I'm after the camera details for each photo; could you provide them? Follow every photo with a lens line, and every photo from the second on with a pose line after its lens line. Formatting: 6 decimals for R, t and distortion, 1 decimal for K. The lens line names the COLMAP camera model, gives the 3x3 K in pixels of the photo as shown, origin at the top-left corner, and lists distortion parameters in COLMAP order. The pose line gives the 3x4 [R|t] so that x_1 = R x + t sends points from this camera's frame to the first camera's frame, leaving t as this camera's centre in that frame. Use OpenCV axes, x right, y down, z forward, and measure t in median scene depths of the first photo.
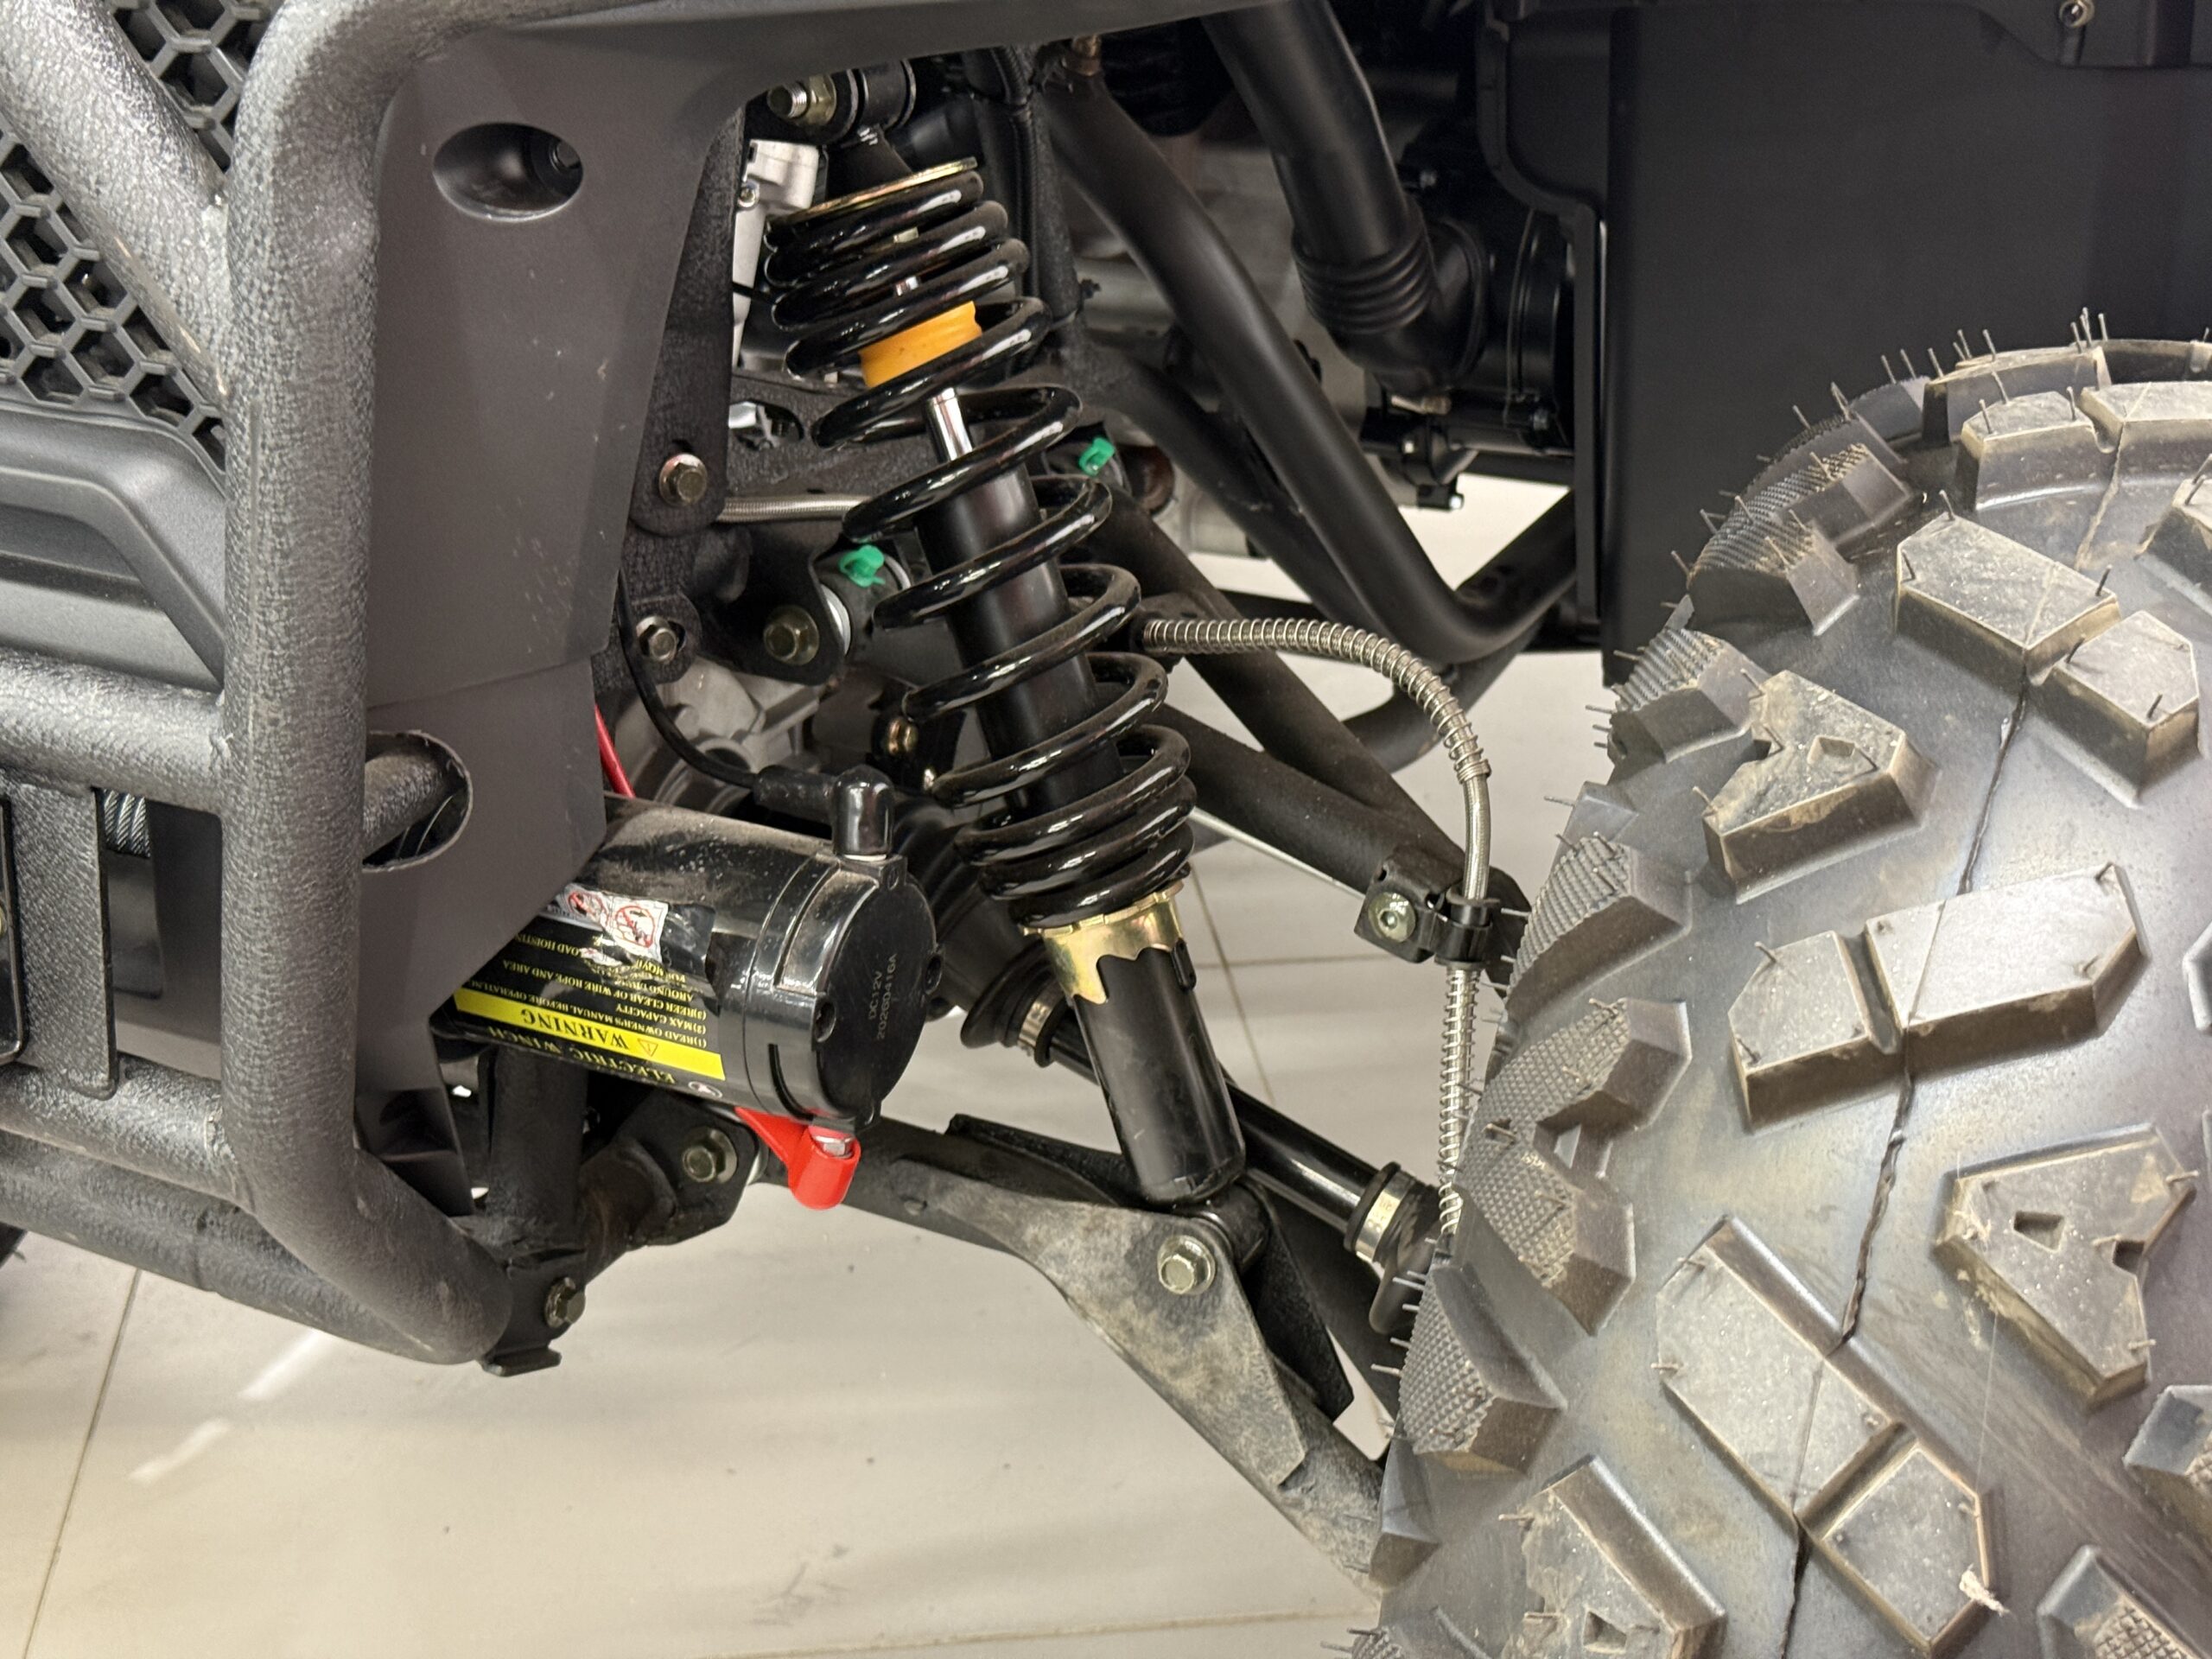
lens RADIAL K [[3054.0, 0, 1108.1], [0, 3054.0, 827.4], [0, 0, 1]] dist [0.121884, 0.000000]
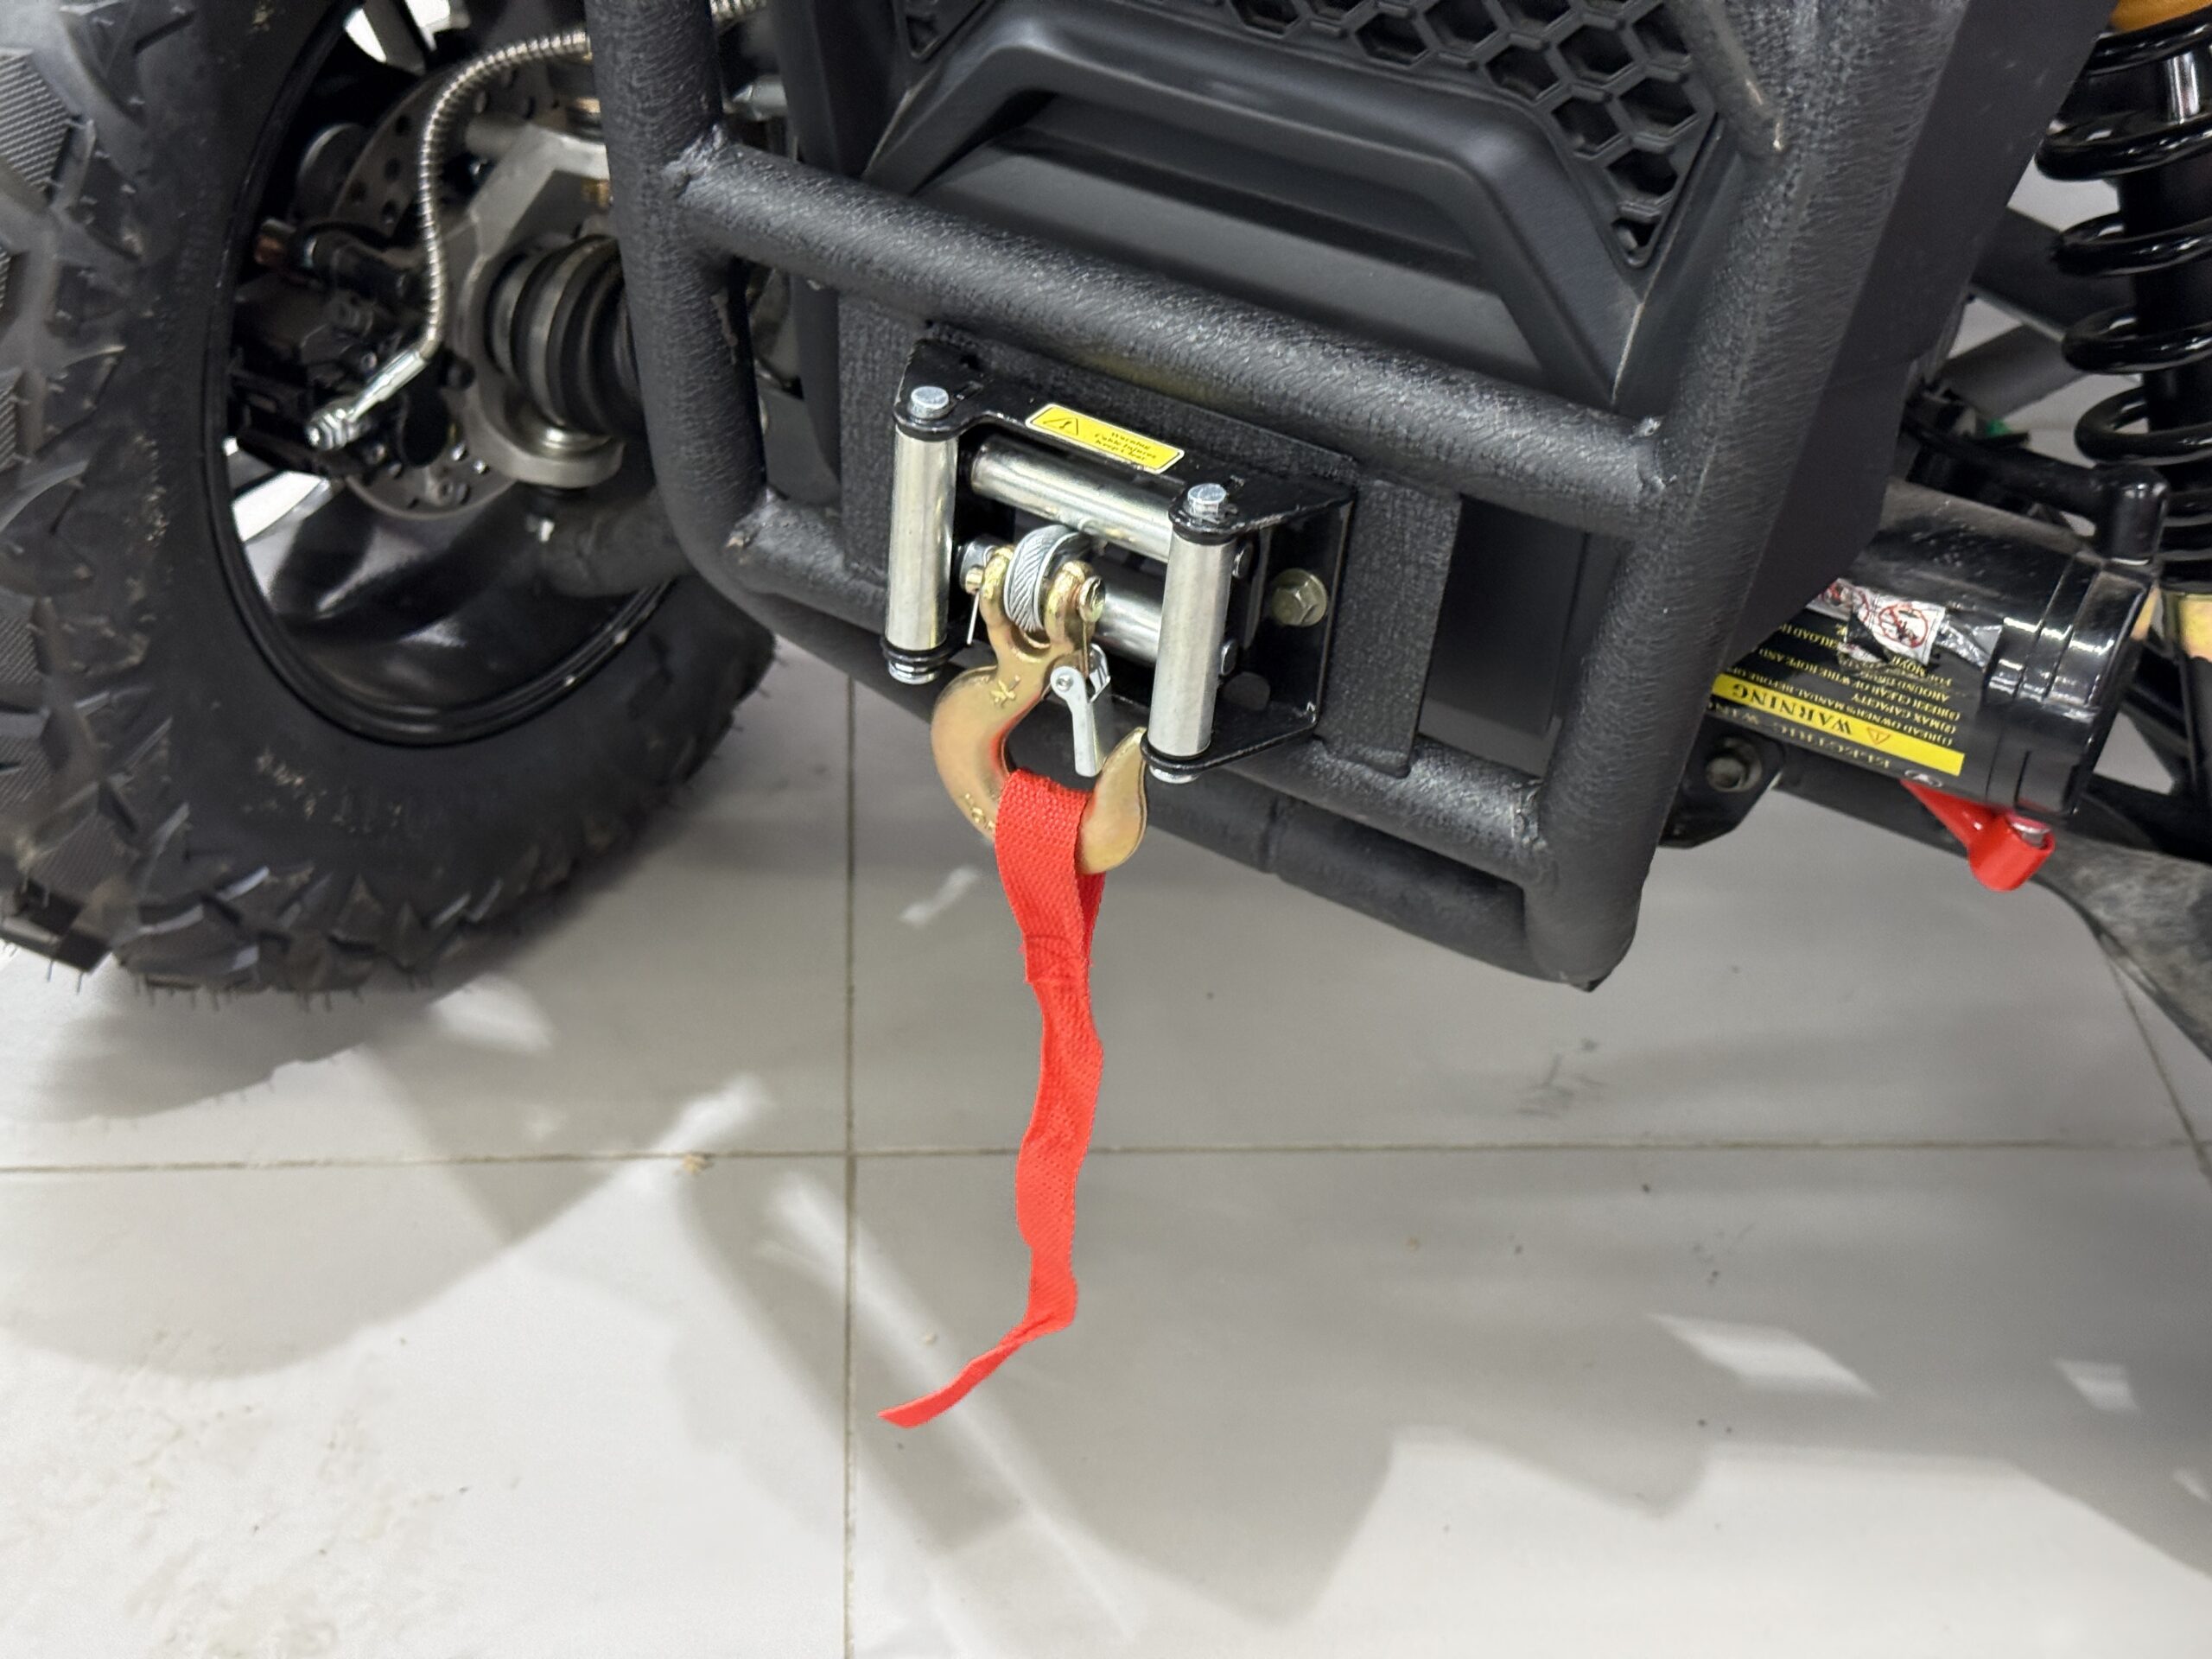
lens RADIAL K [[3054.0, 0, 1095.6], [0, 3054.0, 834.8], [0, 0, 1]] dist [0.121884, 0.000000]
pose [[0.997561, 0.063516, -0.028933, -0.372669], [-0.054504, 0.967860, 0.245512, -0.129341], [0.043597, -0.243336, 0.968962, 0.009354]]
